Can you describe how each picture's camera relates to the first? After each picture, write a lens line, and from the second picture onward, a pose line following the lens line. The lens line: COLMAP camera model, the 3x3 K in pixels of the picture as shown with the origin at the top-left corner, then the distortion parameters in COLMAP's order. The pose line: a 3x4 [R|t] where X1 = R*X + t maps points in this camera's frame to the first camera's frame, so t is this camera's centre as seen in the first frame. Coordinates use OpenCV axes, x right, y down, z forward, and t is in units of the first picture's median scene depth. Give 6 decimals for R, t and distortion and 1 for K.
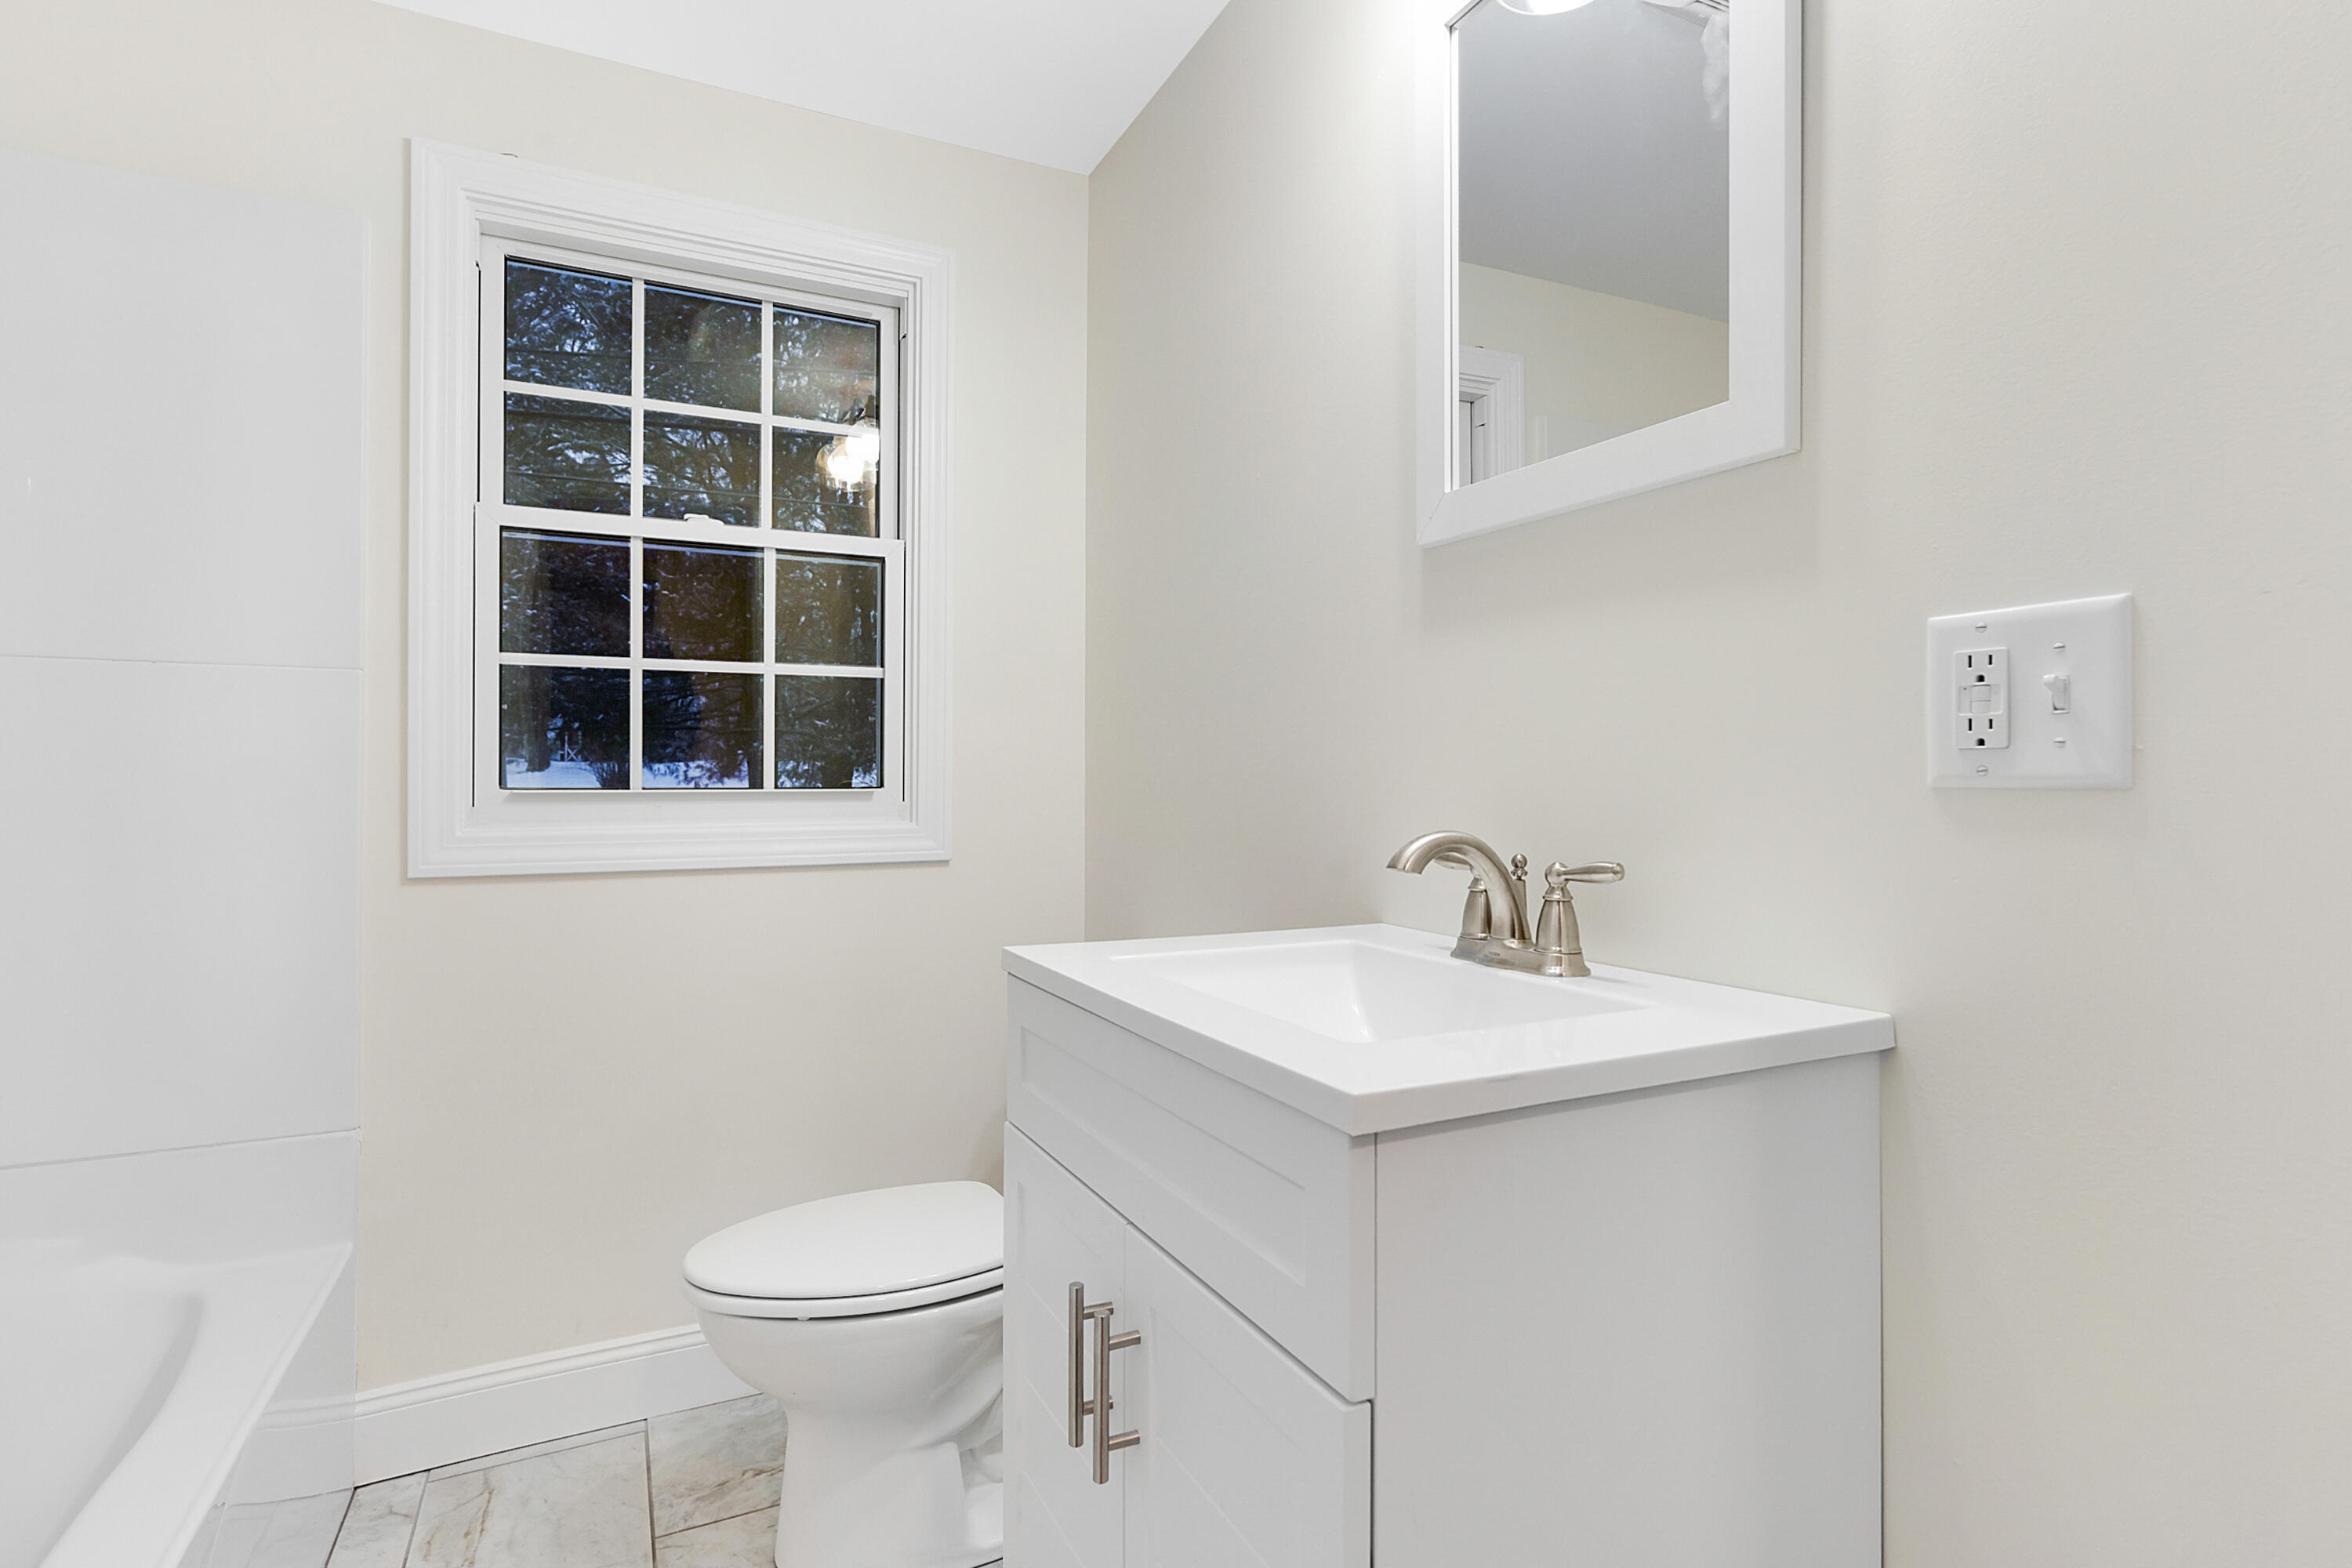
lens RADIAL K [[1145.5, 0, 1166.2], [0, 1145.5, 768.0], [0, 0, 1]] dist [-0.003273, 0.000403]
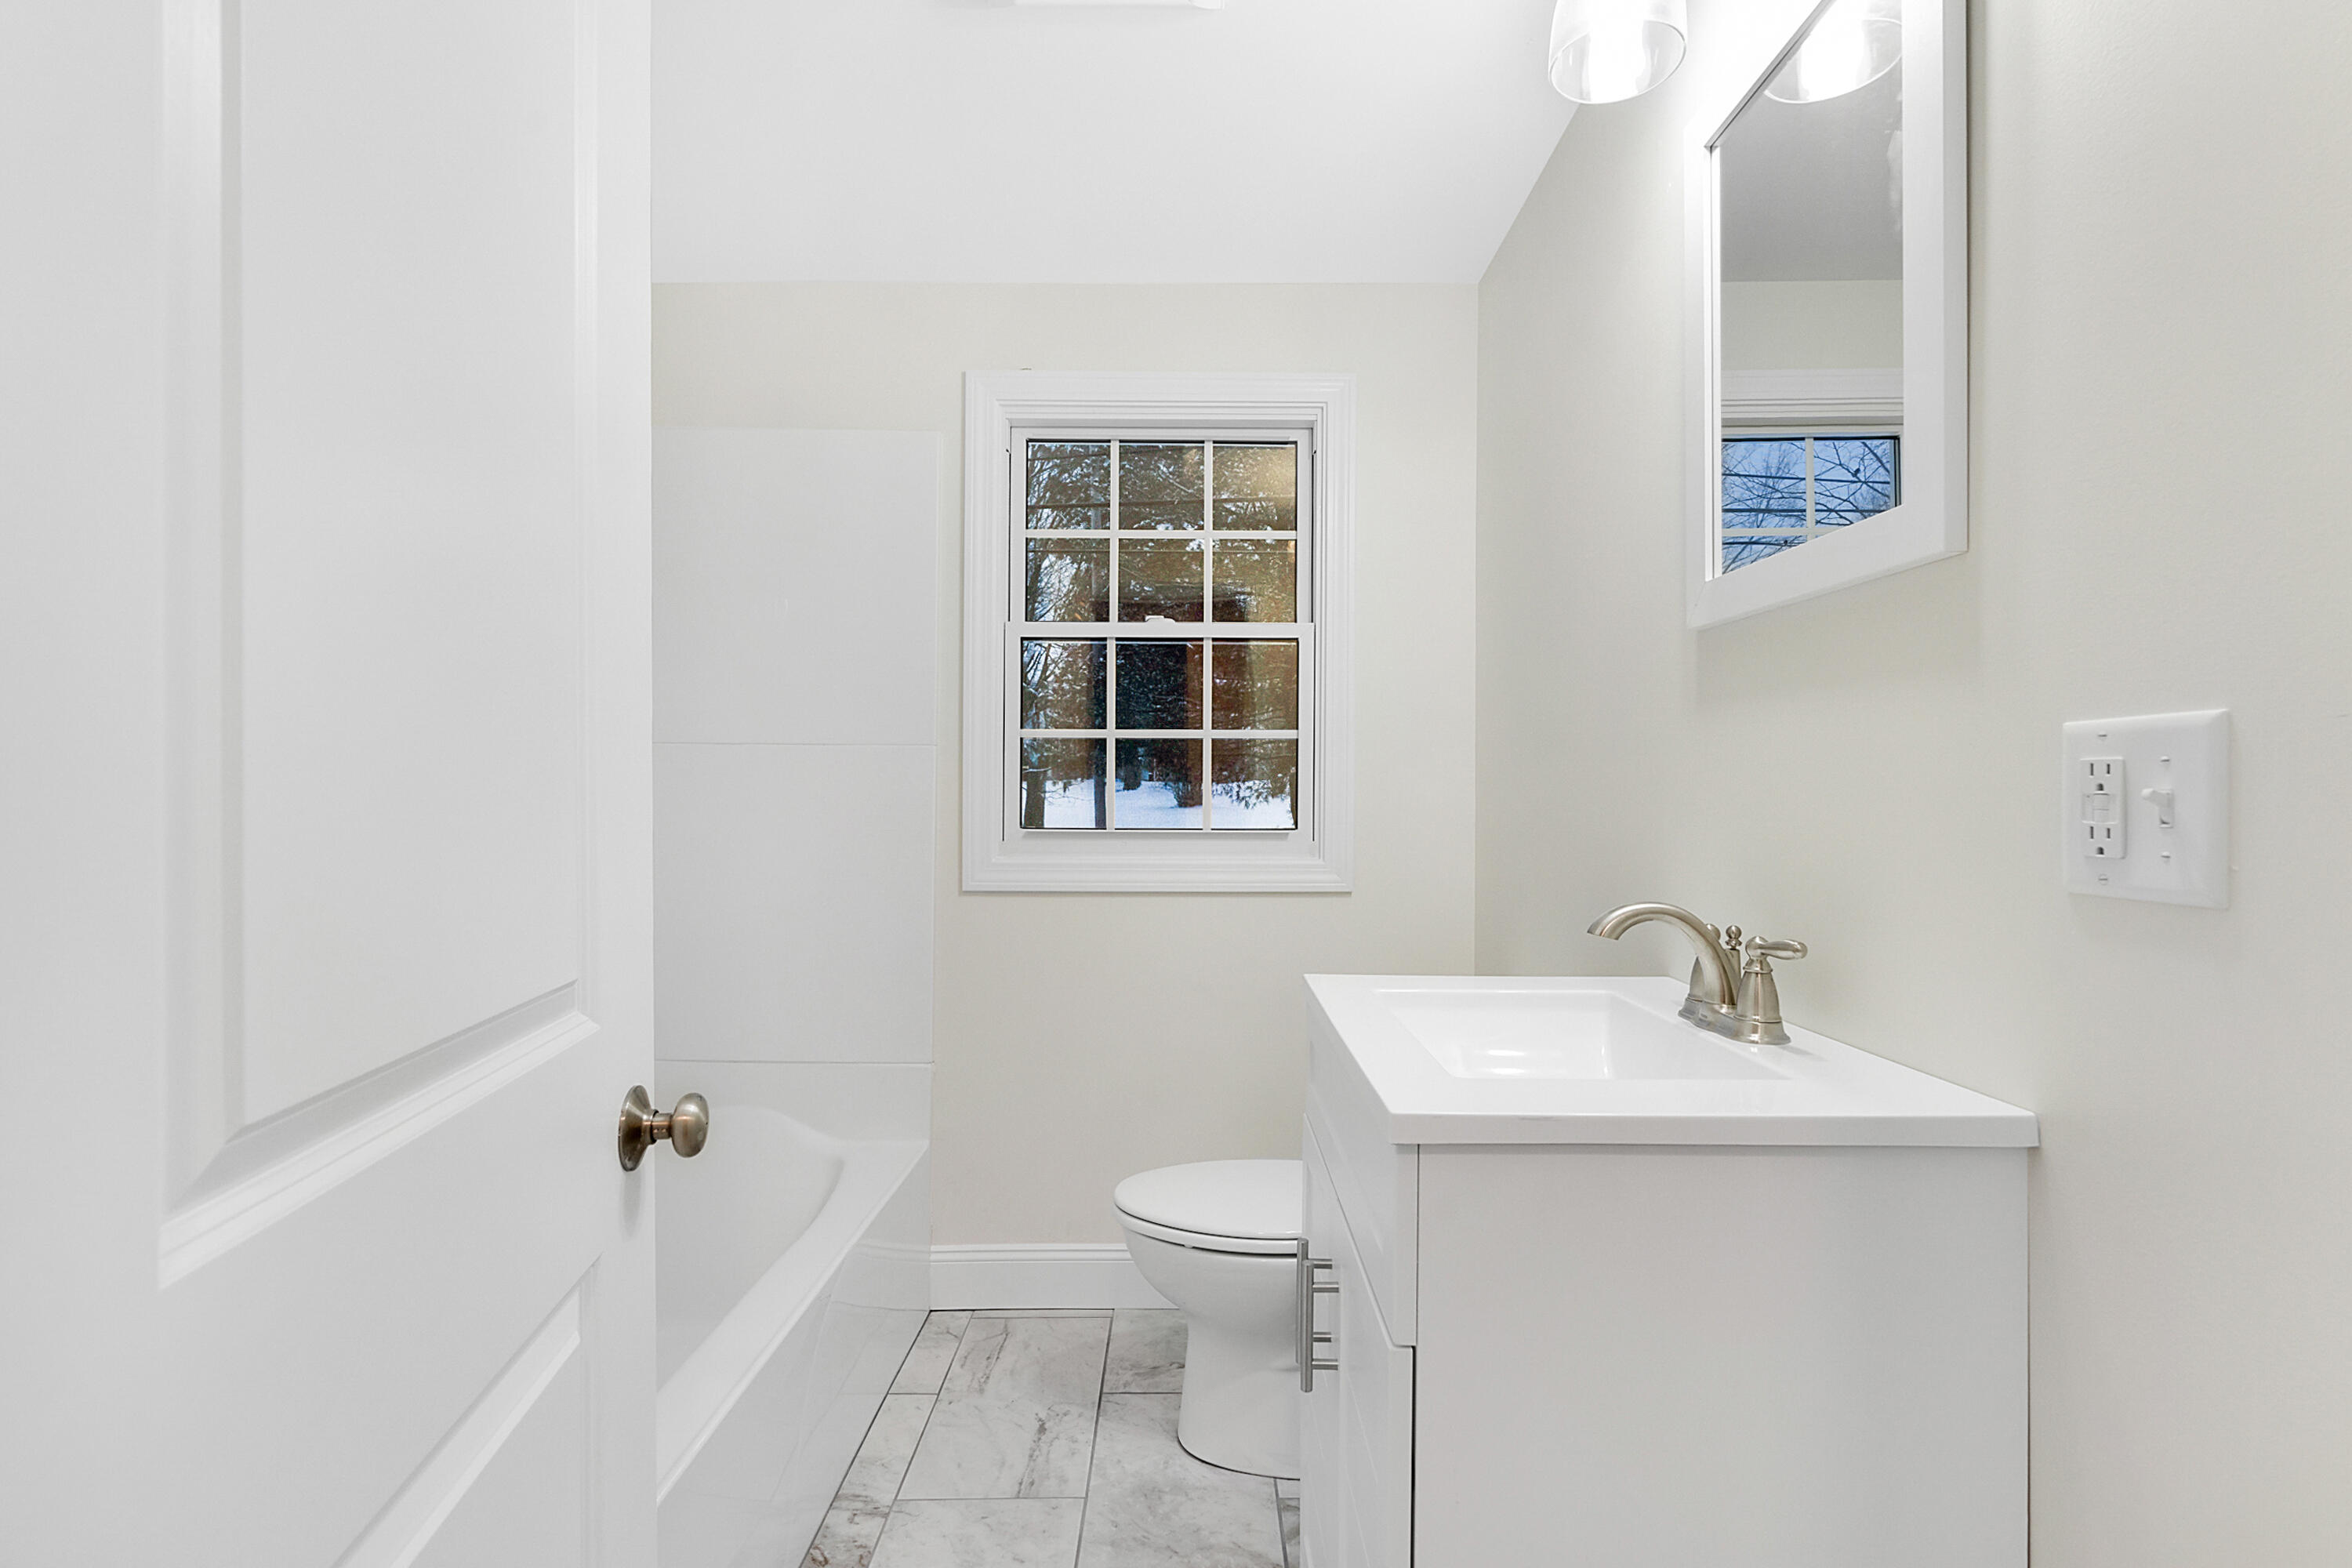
lens RADIAL K [[1065.9, 0, 1176.0], [0, 1065.9, 784.0], [0, 0, 1]] dist [-0.003578, 0.000641]
pose [[0.898307, -0.001828, -0.439365, 0.244084], [-0.000172, 0.999990, -0.004511, -0.047407], [0.439368, 0.004127, 0.898297, -0.117393]]
